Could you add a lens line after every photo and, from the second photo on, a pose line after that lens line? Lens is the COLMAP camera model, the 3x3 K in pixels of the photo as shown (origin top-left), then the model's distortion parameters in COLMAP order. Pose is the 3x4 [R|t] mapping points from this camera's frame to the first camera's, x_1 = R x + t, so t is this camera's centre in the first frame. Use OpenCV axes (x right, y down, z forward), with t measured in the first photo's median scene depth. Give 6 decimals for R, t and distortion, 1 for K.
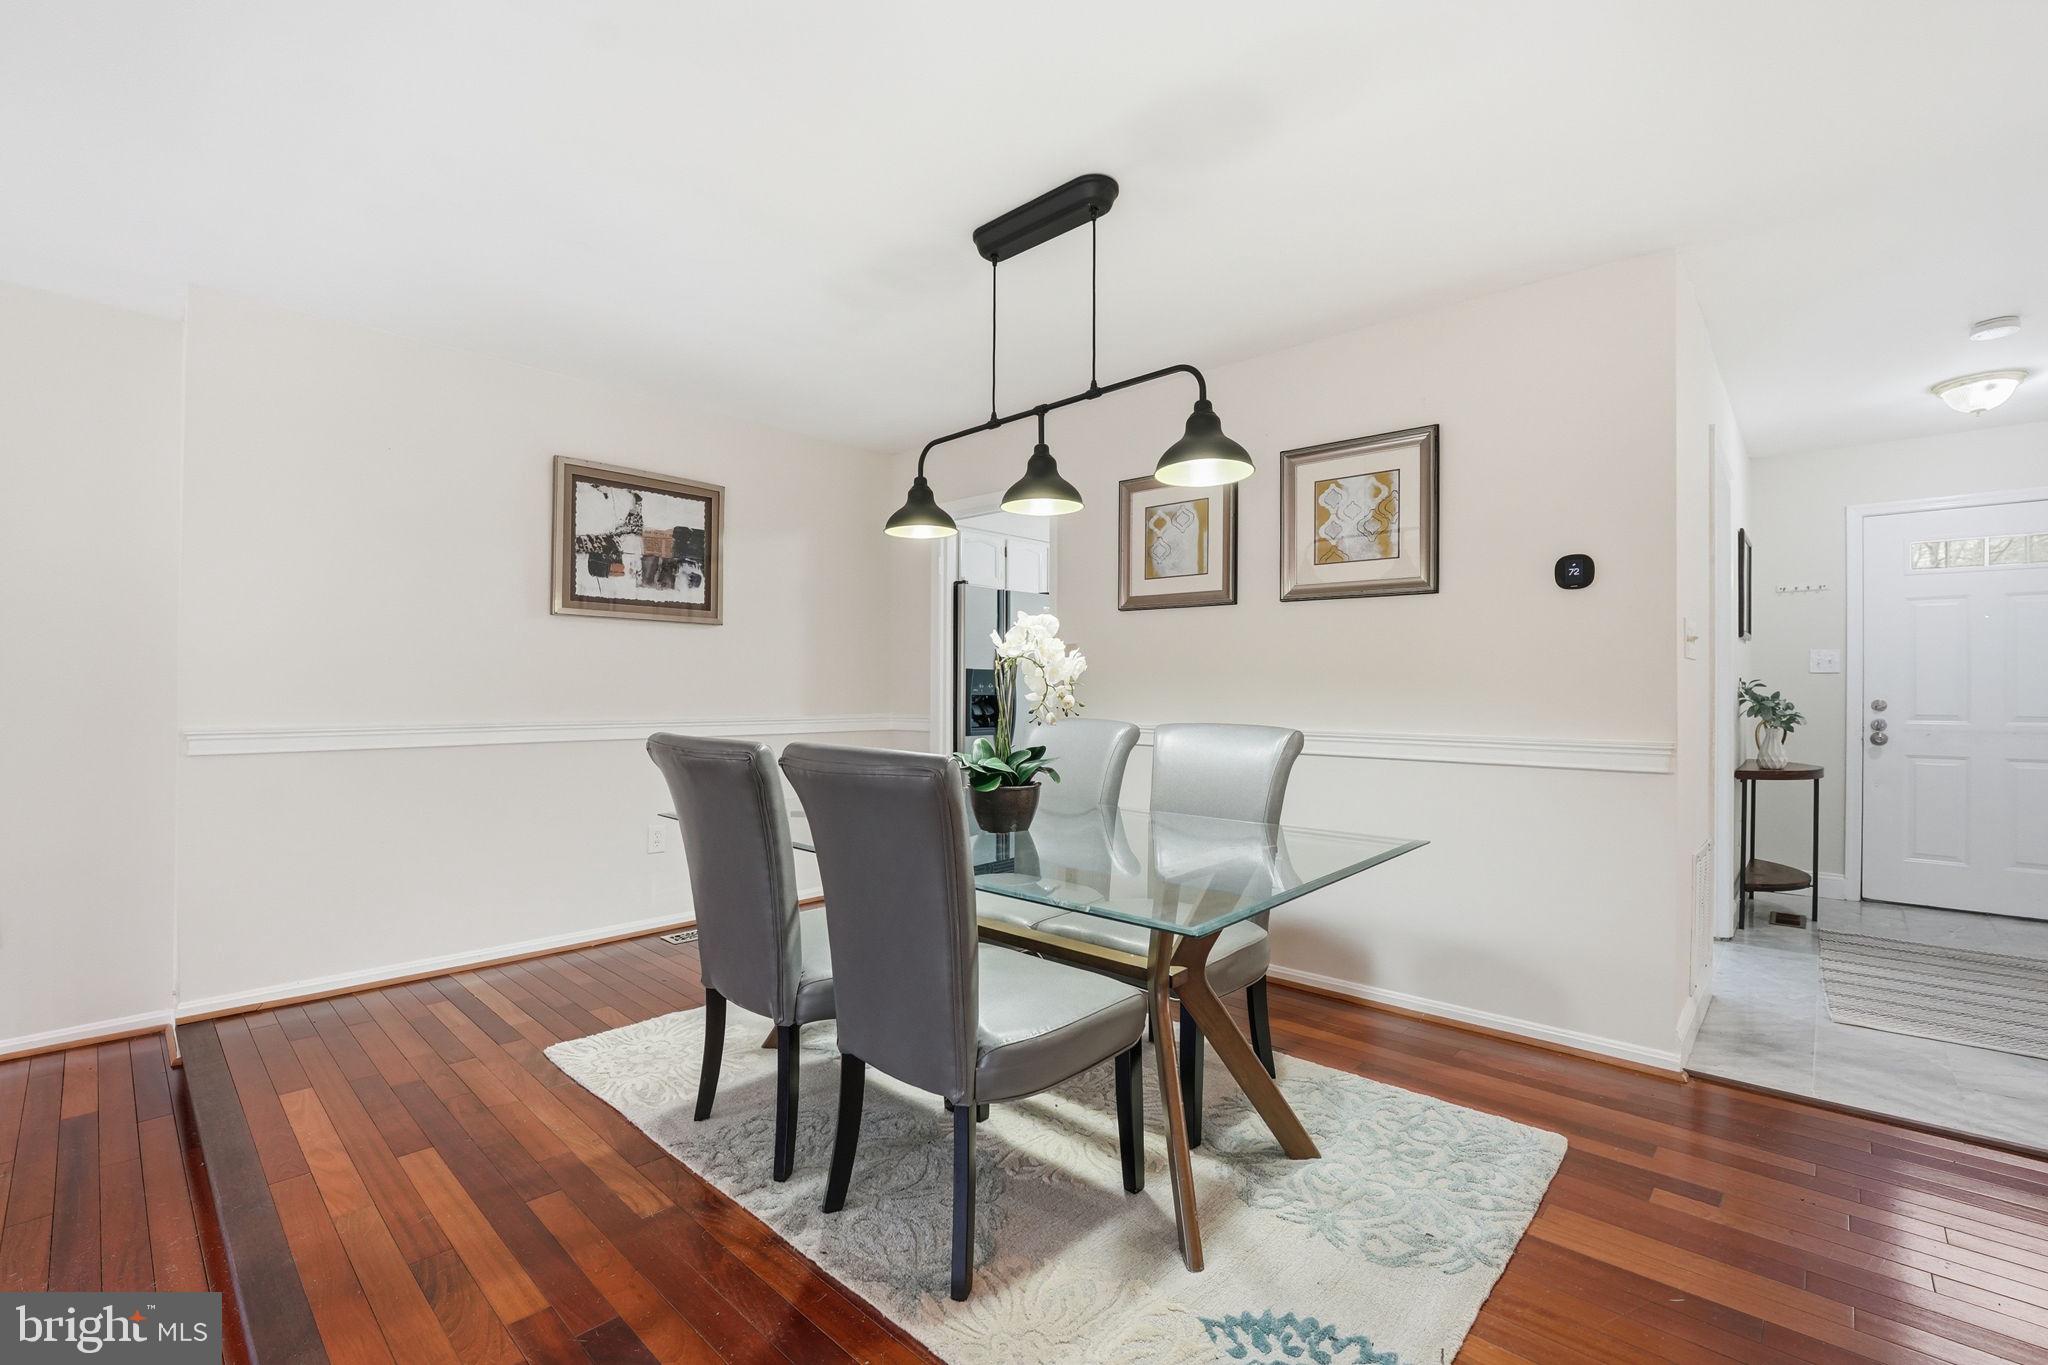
lens RADIAL K [[877.9, 0, 1022.5], [0, 877.9, 700.8], [0, 0, 1]] dist [-0.023966, 0.000299]
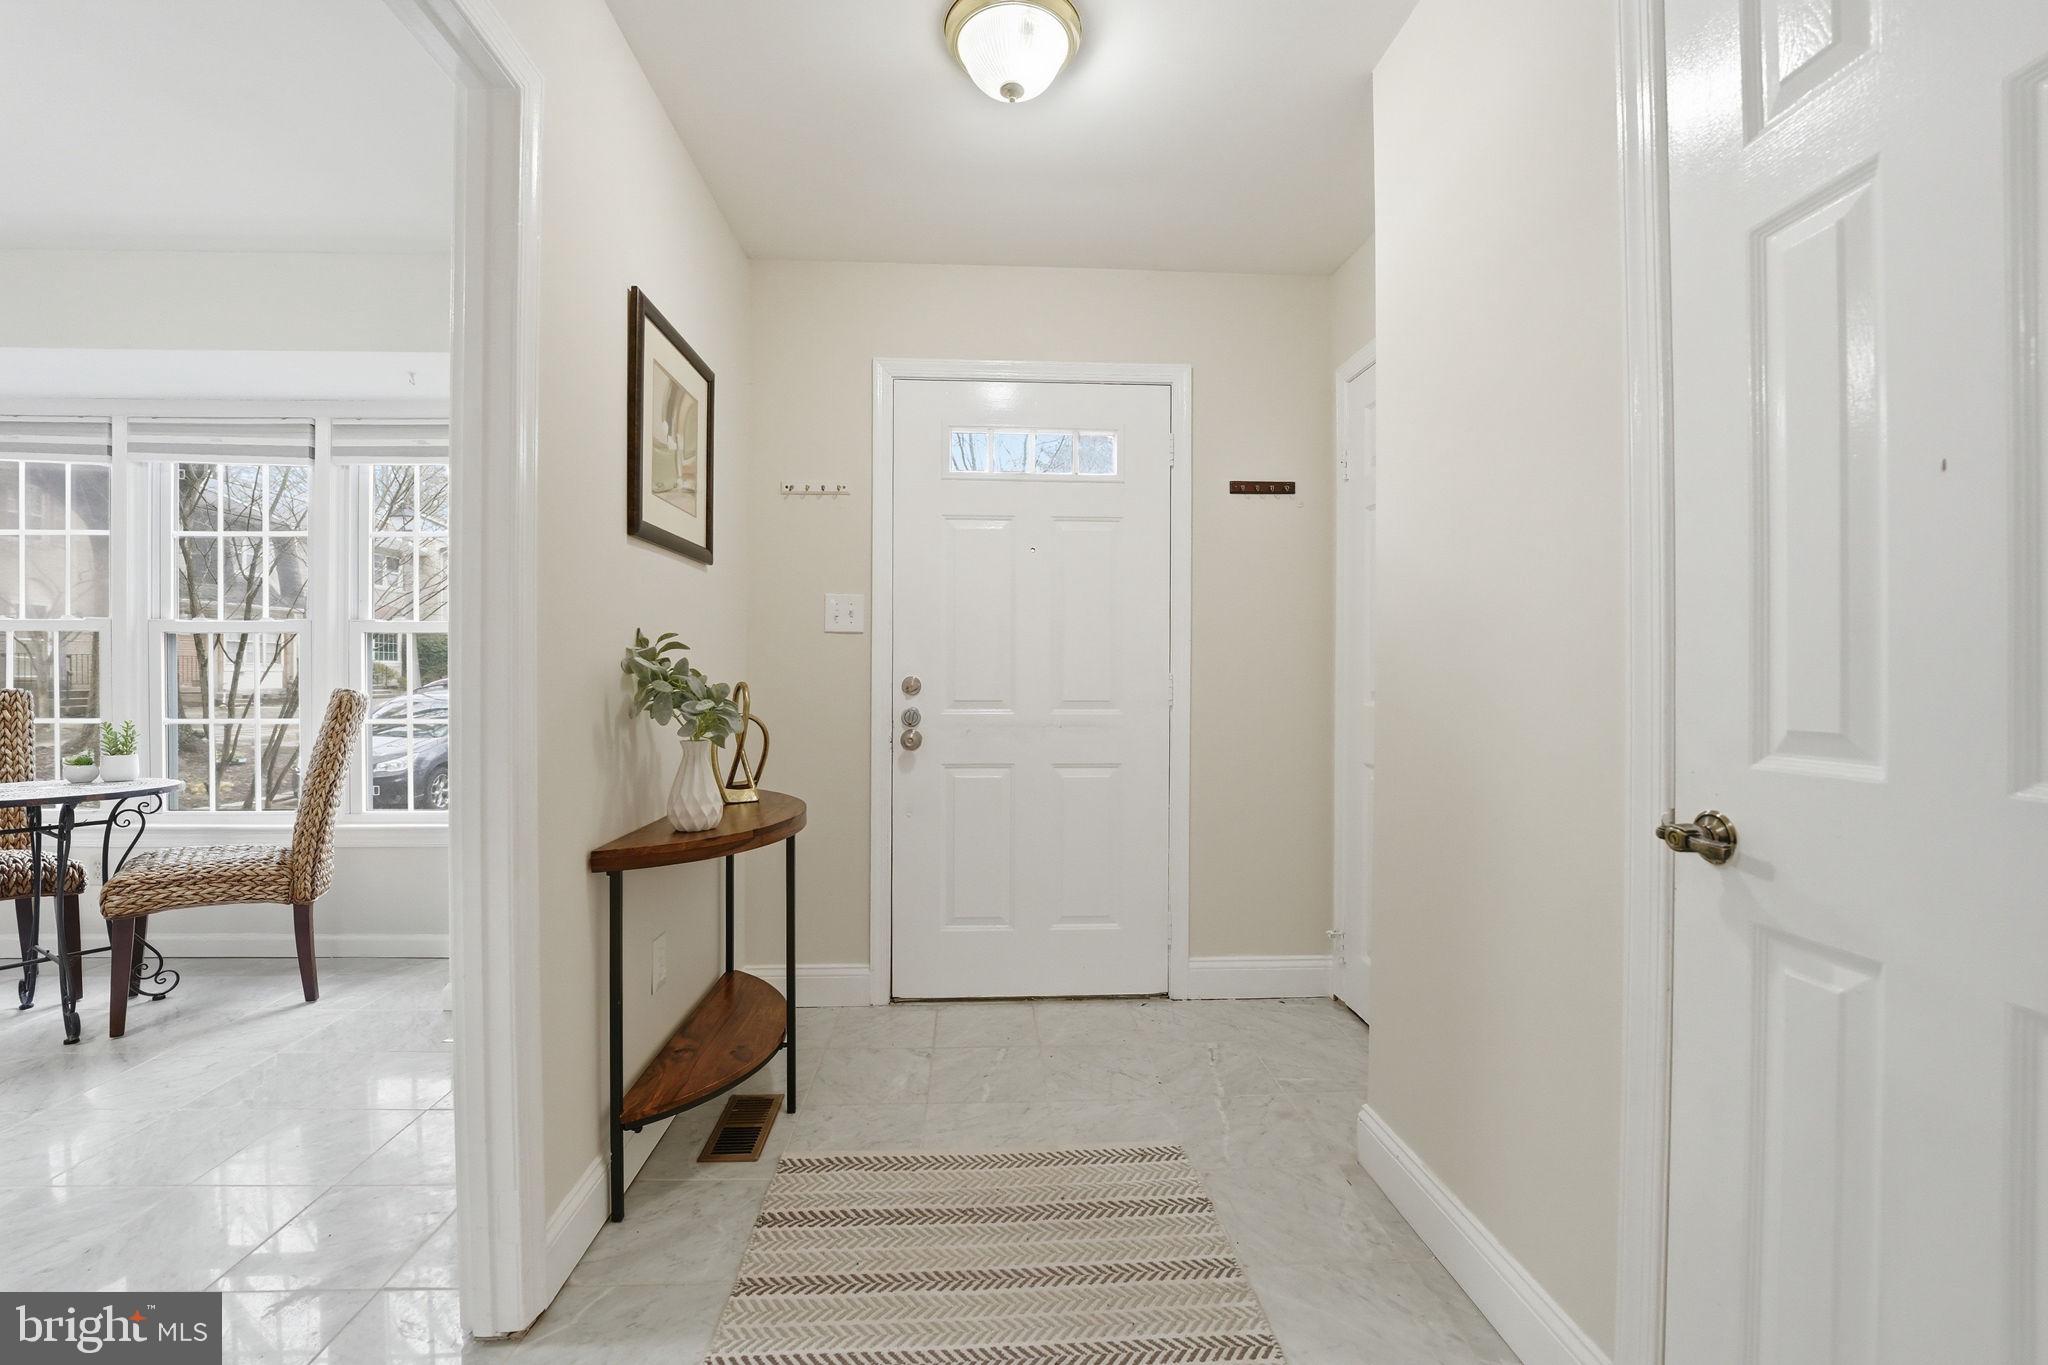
lens RADIAL K [[868.5, 0, 1015.8], [0, 868.5, 668.5], [0, 0, 1]] dist [-0.024224, 0.004820]
pose [[0.695269, 0.007575, 0.718709, 0.598326], [-0.000839, 0.999952, -0.009728, -0.001152], [-0.718749, 0.006160, 0.695243, 0.506538]]
